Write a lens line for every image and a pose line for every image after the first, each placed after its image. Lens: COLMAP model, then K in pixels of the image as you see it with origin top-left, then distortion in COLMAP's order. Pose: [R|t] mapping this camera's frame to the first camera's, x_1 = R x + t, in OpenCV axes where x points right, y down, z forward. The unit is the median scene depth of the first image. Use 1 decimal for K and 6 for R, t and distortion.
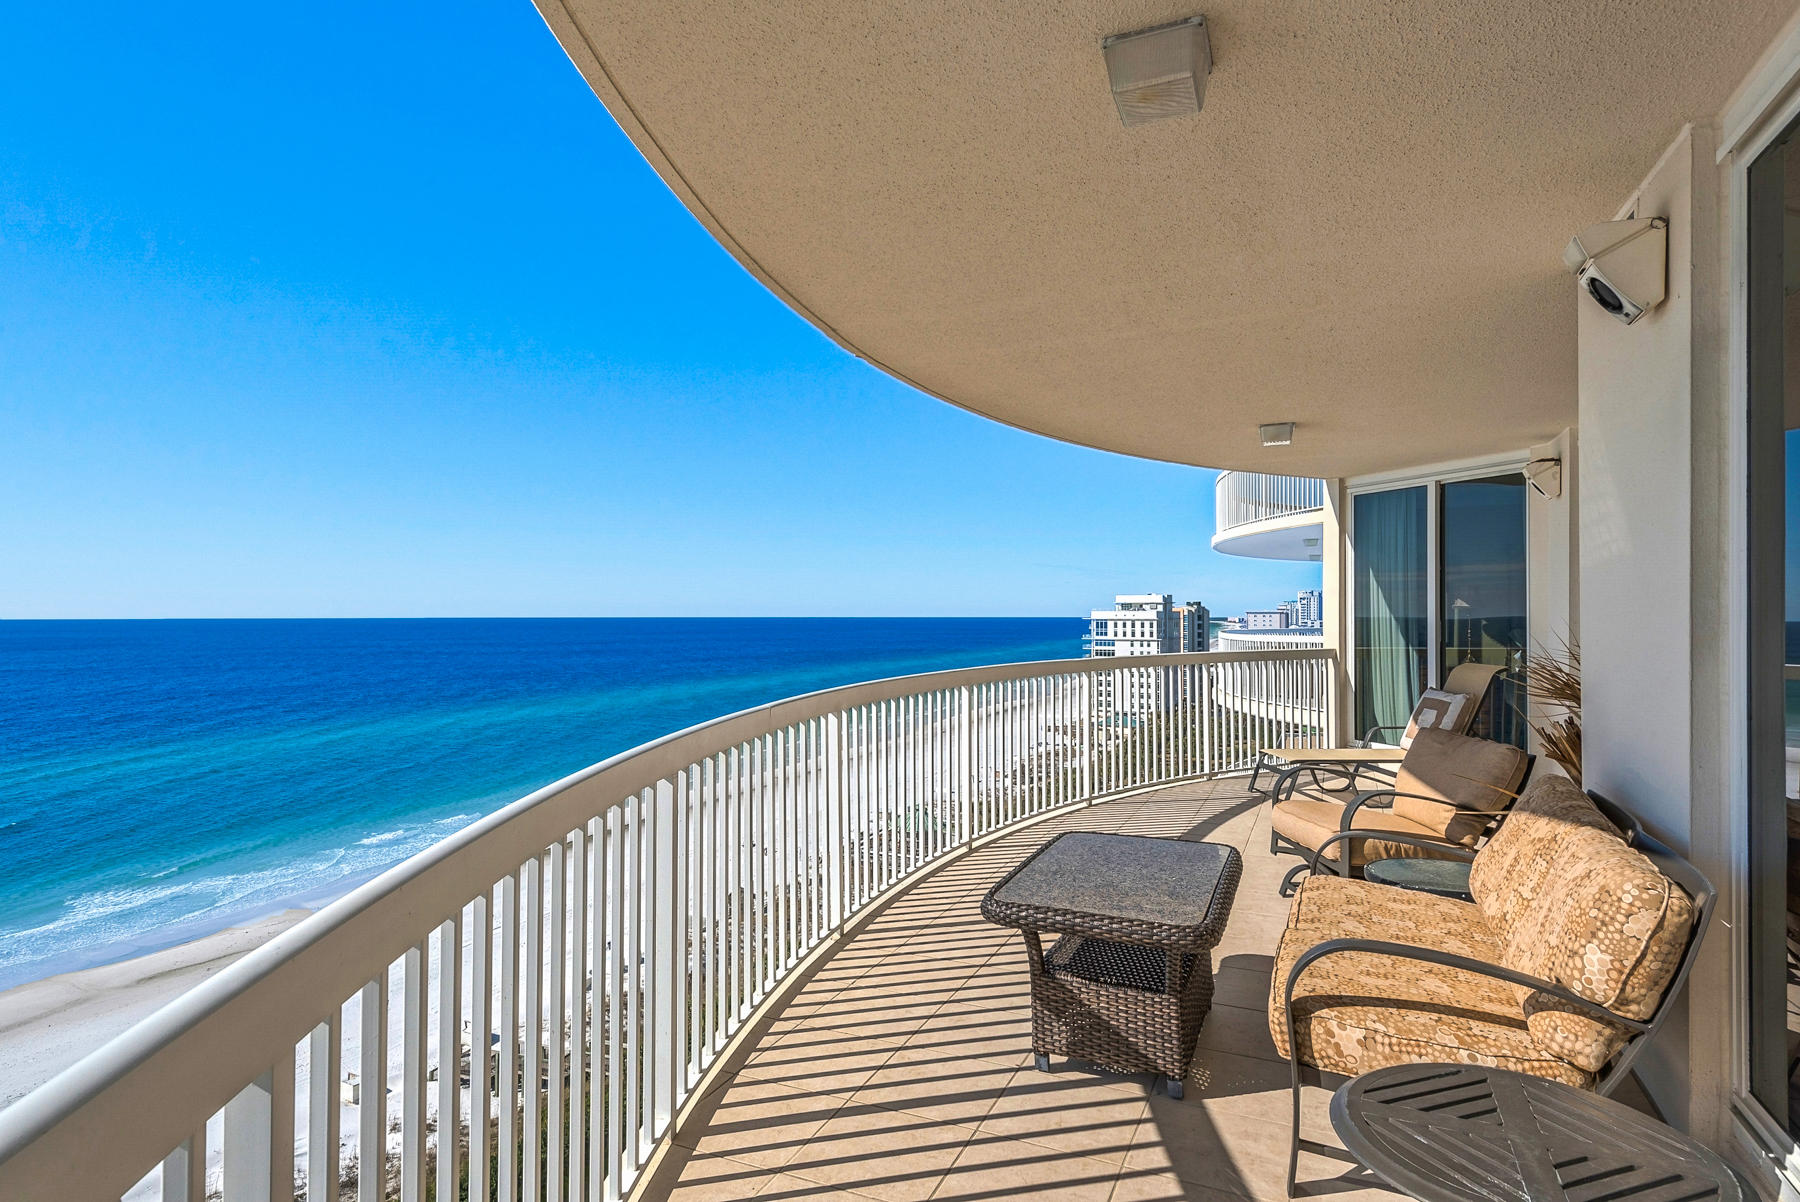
lens RADIAL K [[967.4, 0, 869.8], [0, 967.4, 607.6], [0, 0, 1]] dist [0.025678, -0.000101]
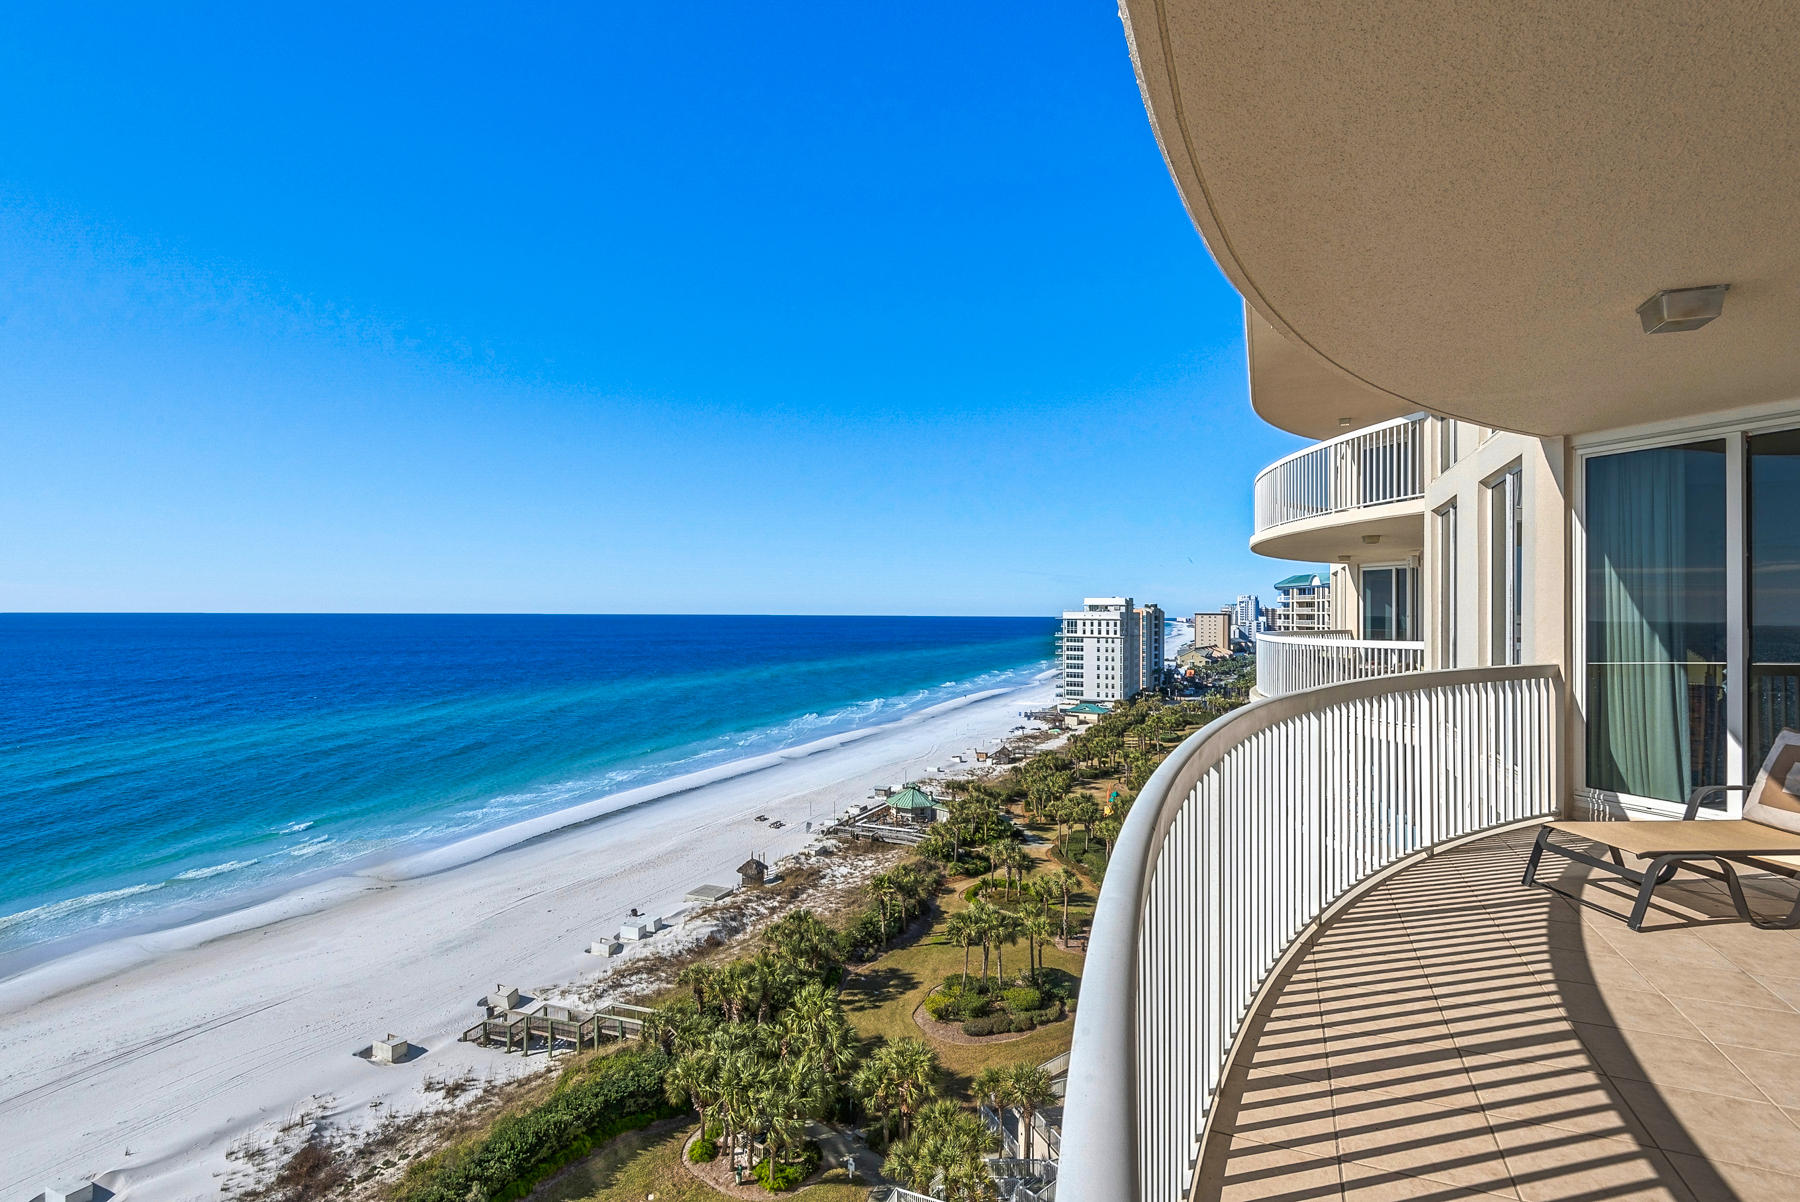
lens RADIAL K [[833.0, 0, 900.0], [0, 833.0, 601.0], [0, 0, 1]] dist [0.019774, -0.016713]
pose [[0.999256, 0.007689, 0.037791, -0.028892], [-0.007398, 0.999942, -0.007820, 0.001730], [-0.037849, 0.007535, 0.999255, 0.220932]]
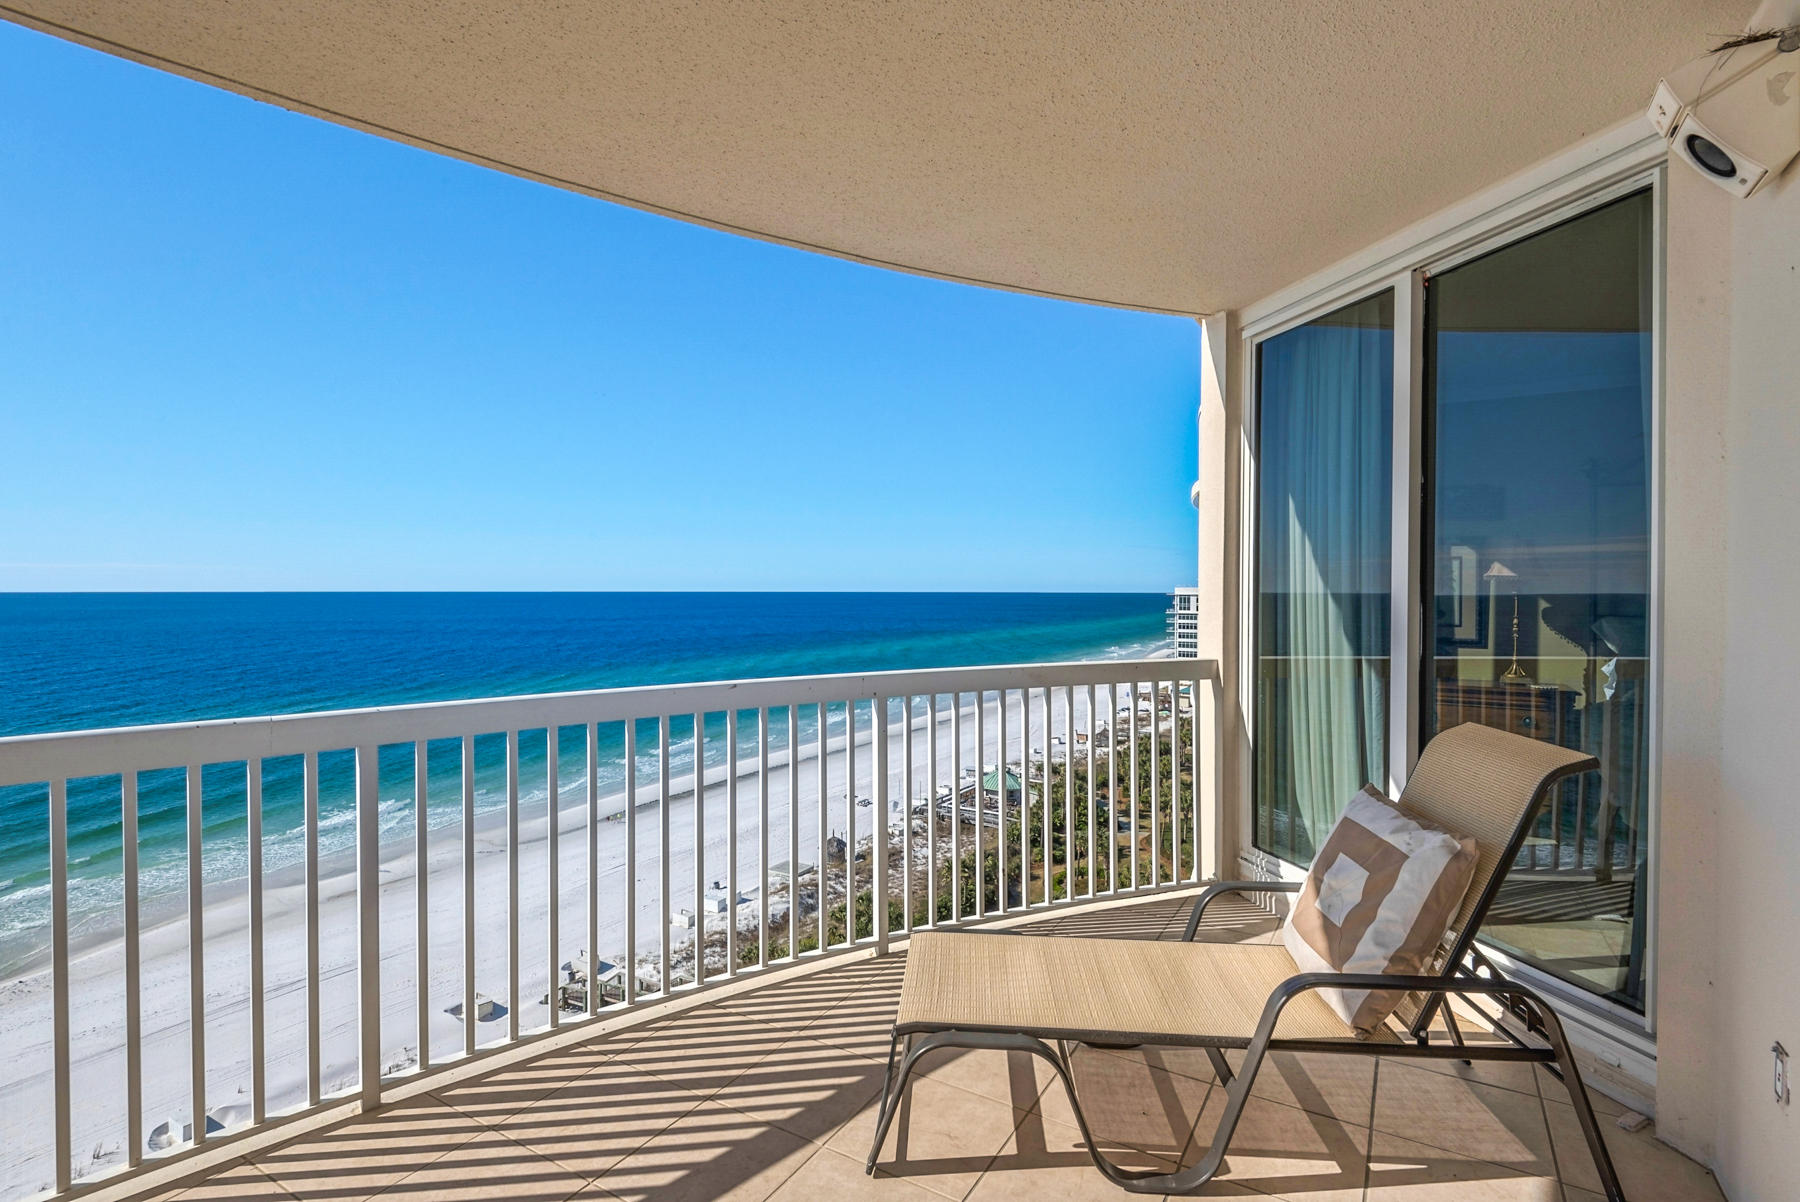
lens RADIAL K [[840.5, 0, 912.5], [0, 840.5, 595.2], [0, 0, 1]] dist [0.019155, -0.022143]
pose [[0.996186, 0.004044, -0.087161, 0.211161], [-0.002874, 0.999904, 0.013536, 0.003232], [0.087207, -0.013234, 0.996102, 0.327957]]
